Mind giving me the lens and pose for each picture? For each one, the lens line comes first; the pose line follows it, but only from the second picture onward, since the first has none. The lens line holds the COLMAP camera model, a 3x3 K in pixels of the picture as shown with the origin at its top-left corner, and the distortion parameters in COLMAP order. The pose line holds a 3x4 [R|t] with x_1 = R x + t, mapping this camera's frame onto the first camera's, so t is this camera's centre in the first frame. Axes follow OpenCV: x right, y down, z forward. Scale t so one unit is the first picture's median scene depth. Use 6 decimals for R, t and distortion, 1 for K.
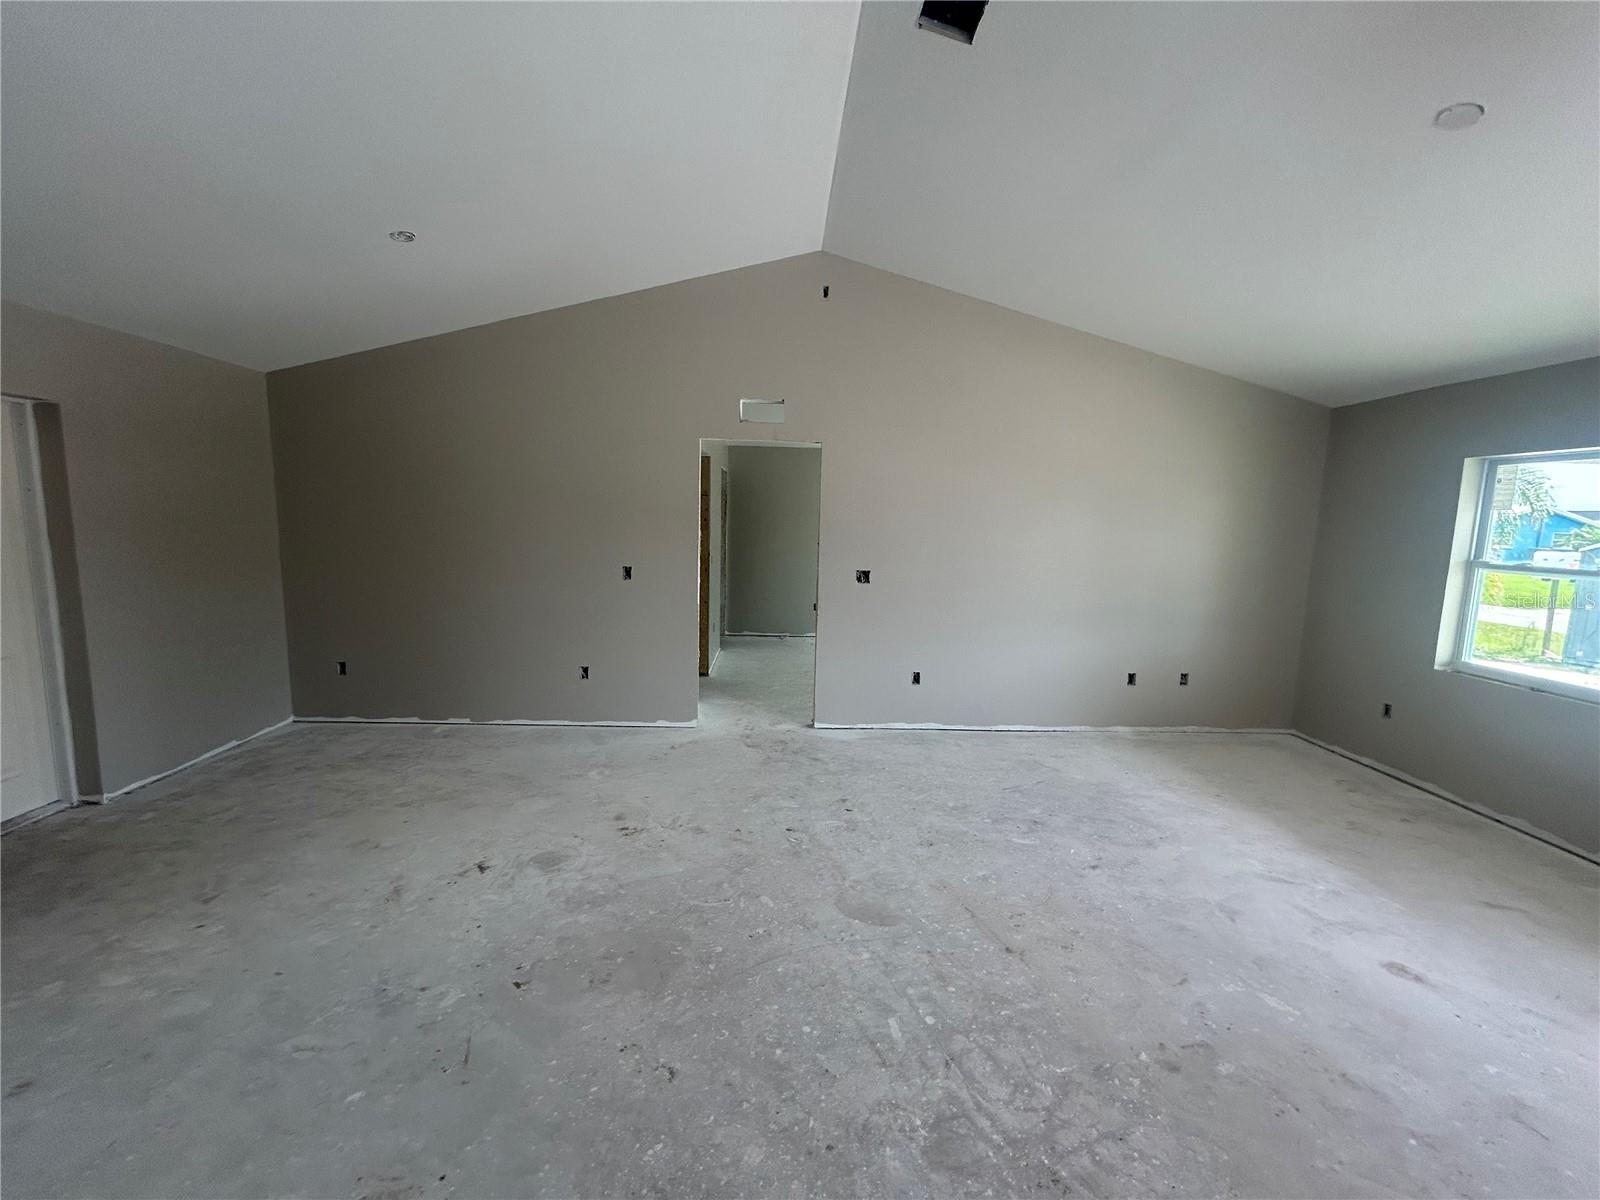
lens RADIAL K [[649.8, 0, 797.3], [0, 649.8, 597.0], [0, 0, 1]] dist [0.001236, 0.000049]
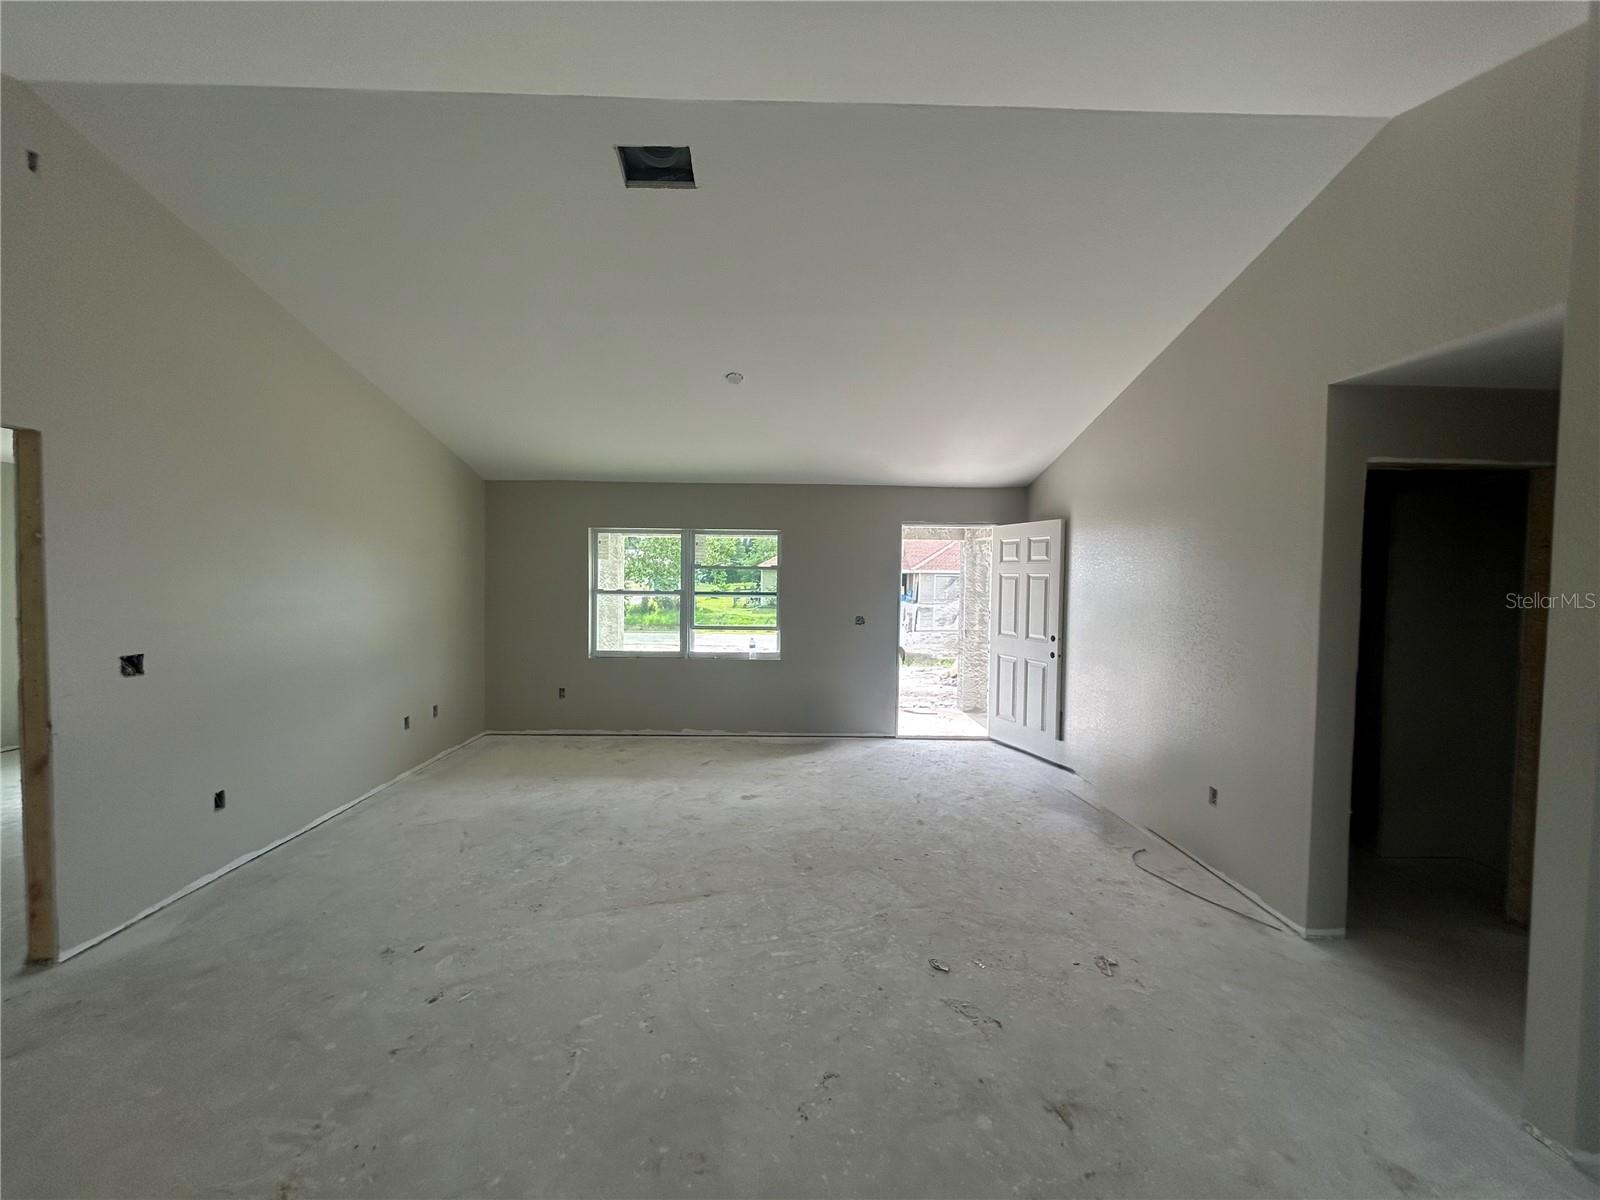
lens RADIAL K [[649.8, 0, 797.3], [0, 649.8, 597.0], [0, 0, 1]] dist [0.001236, 0.000049]
pose [[0.017896, -0.060821, 0.997988, -0.635898], [0.112580, 0.991923, 0.058433, -0.078758], [-0.993481, 0.111308, 0.024599, 0.473226]]
